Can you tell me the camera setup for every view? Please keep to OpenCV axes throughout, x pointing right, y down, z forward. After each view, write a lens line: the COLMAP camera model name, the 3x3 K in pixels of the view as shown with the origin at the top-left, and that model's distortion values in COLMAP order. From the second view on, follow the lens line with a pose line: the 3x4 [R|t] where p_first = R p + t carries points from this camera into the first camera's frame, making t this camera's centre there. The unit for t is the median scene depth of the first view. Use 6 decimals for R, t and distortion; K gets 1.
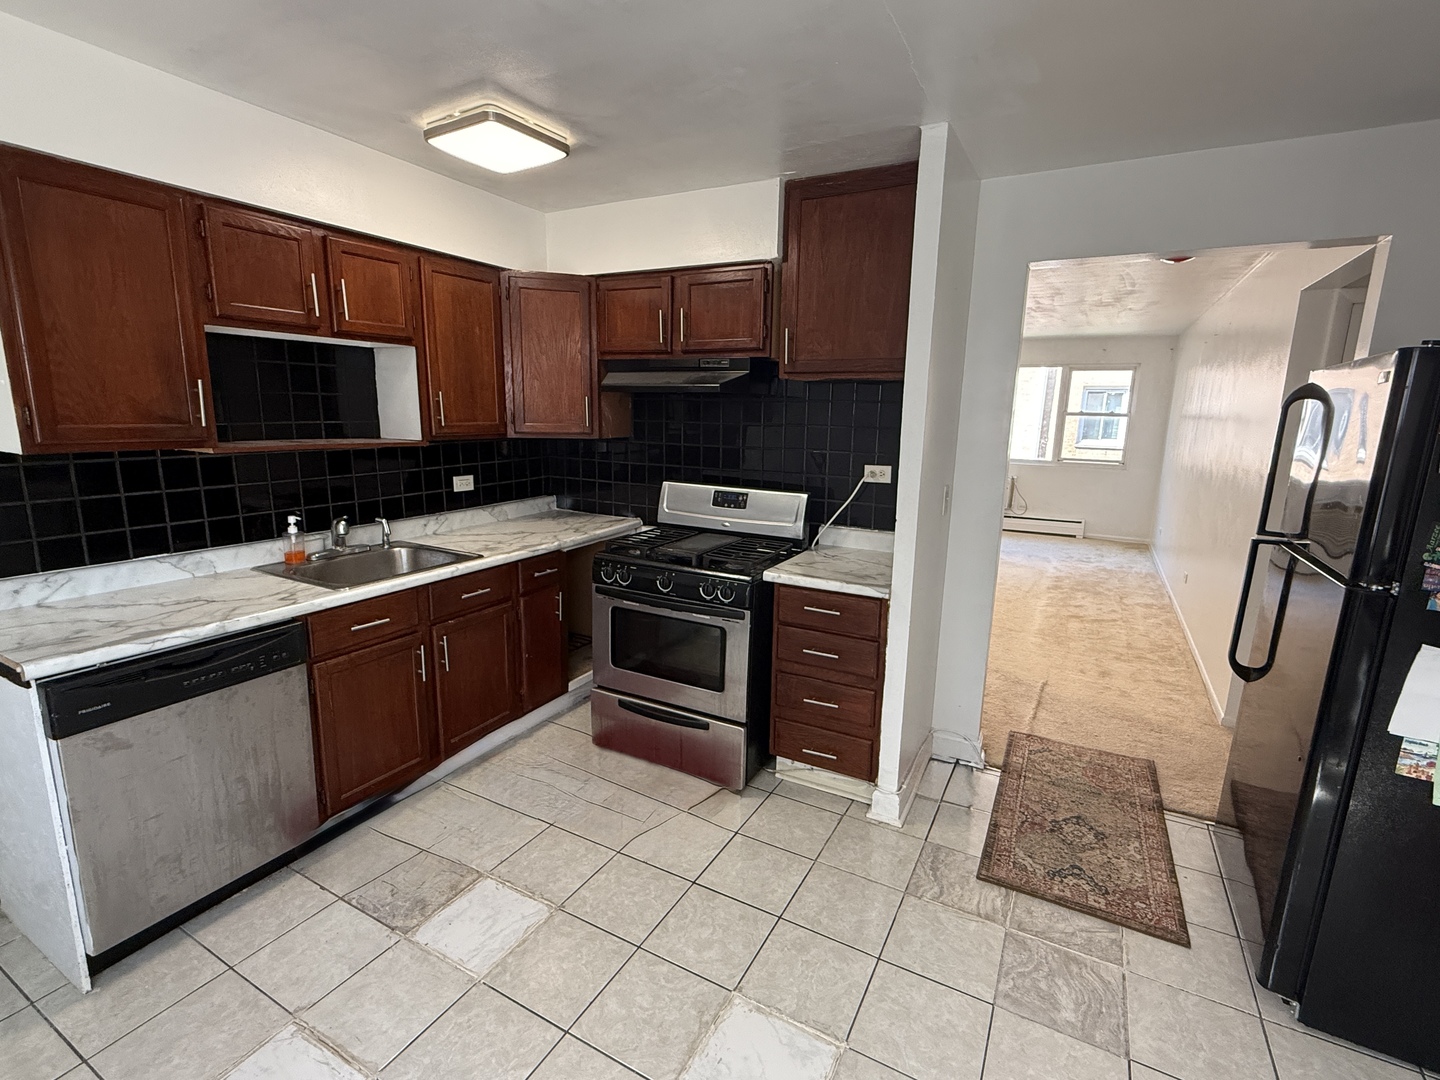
lens RADIAL K [[670.8, 0, 721.1], [0, 670.8, 541.9], [0, 0, 1]] dist [-0.000853, -0.000073]
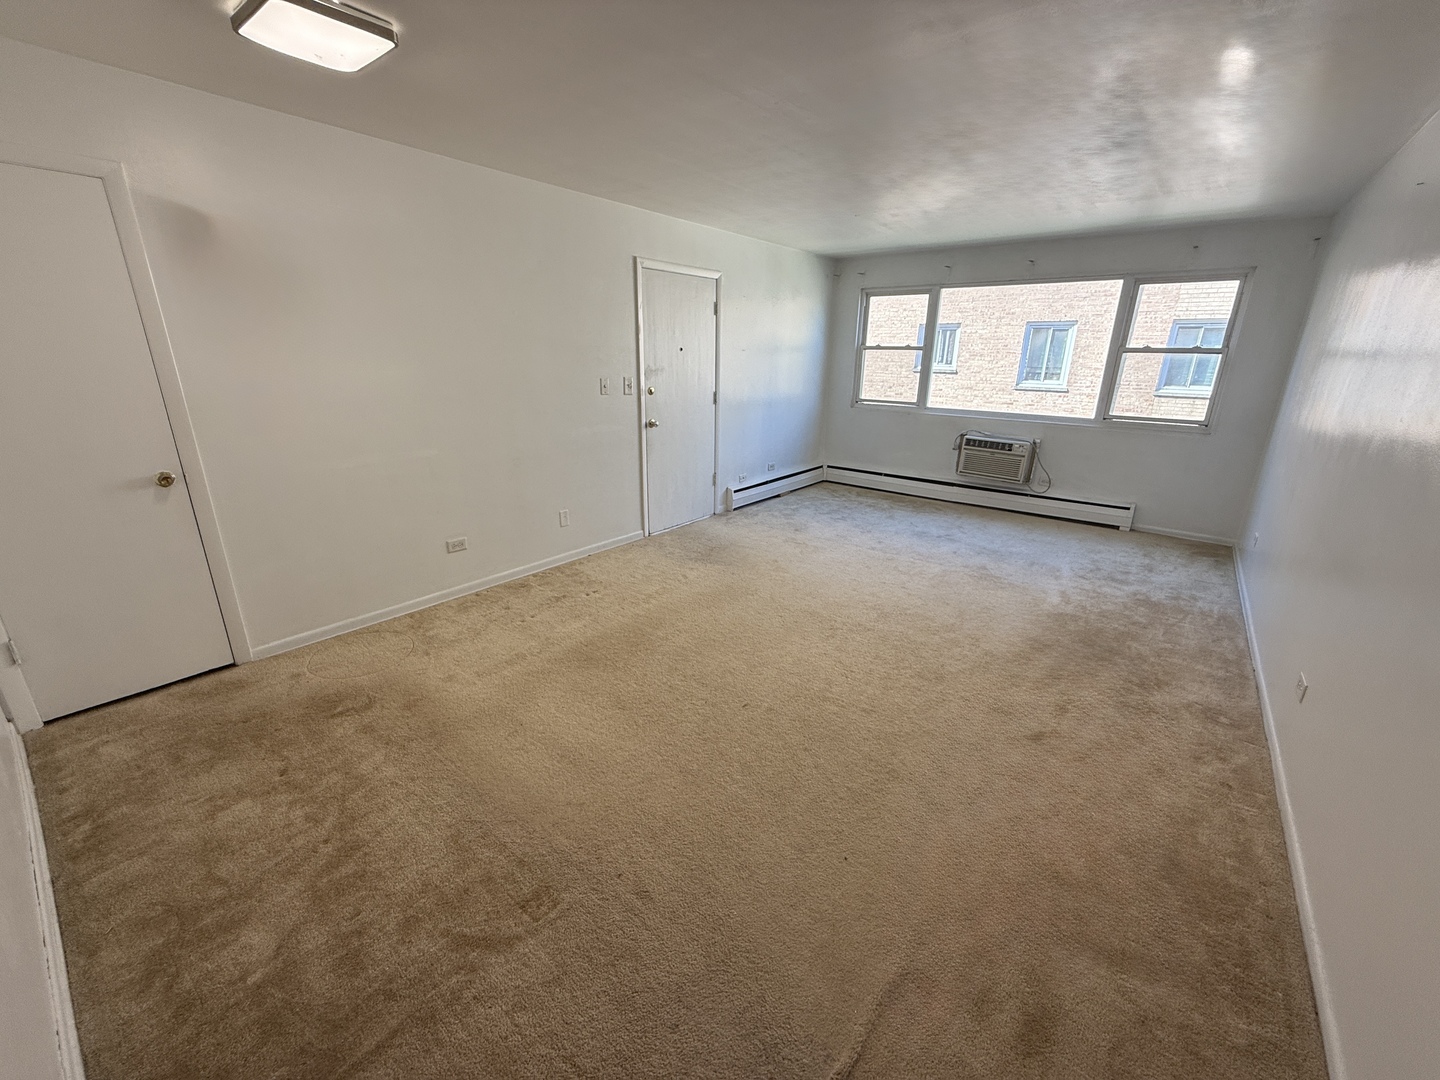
lens RADIAL K [[575.5, 0, 717.4], [0, 575.5, 539.4], [0, 0, 1]] dist [0.001931, 0.000288]
pose [[0.985374, 0.043339, -0.164803, 0.215739], [-0.023911, 0.992715, 0.118090, -0.059602], [0.168720, -0.112422, 0.979232, 0.336445]]
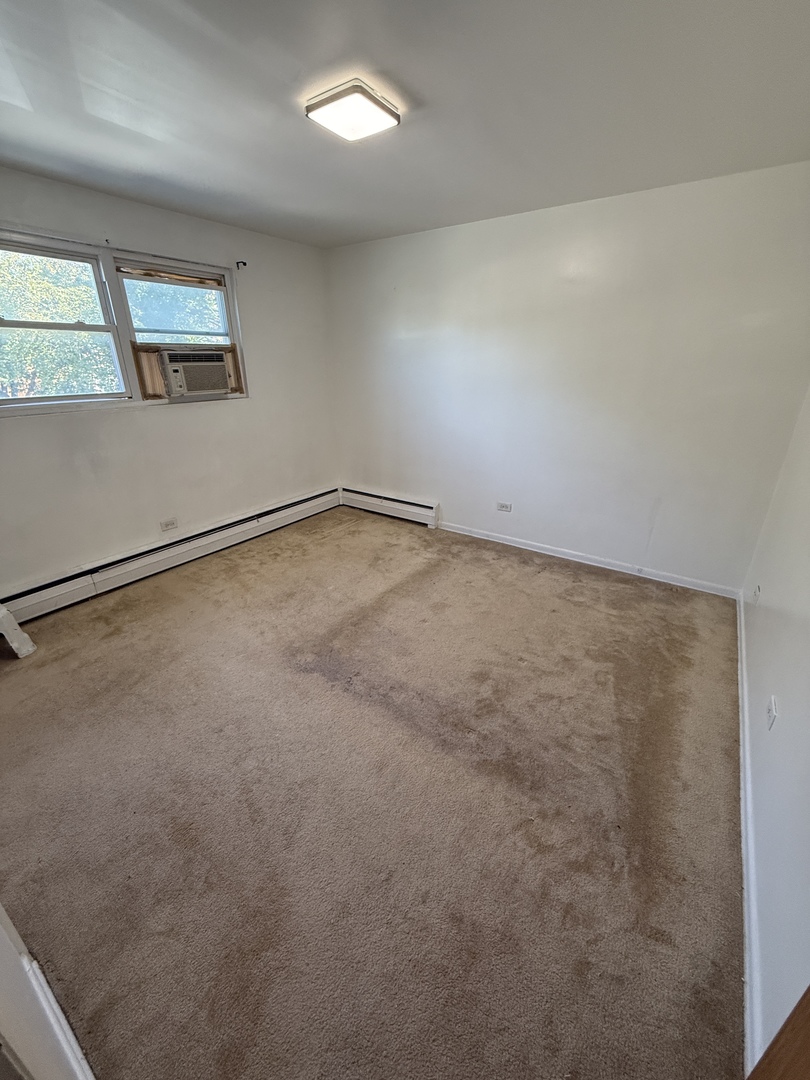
lens RADIAL K [[431.6, 0, 404.1], [0, 431.6, 540.5], [0, 0, 1]] dist [0.001931, 0.000288]
pose [[0.994408, 0.008871, -0.105229, 0.386444], [0.011365, 0.981689, 0.190152, -0.116272], [0.104989, -0.190285, 0.976099, 0.675861]]
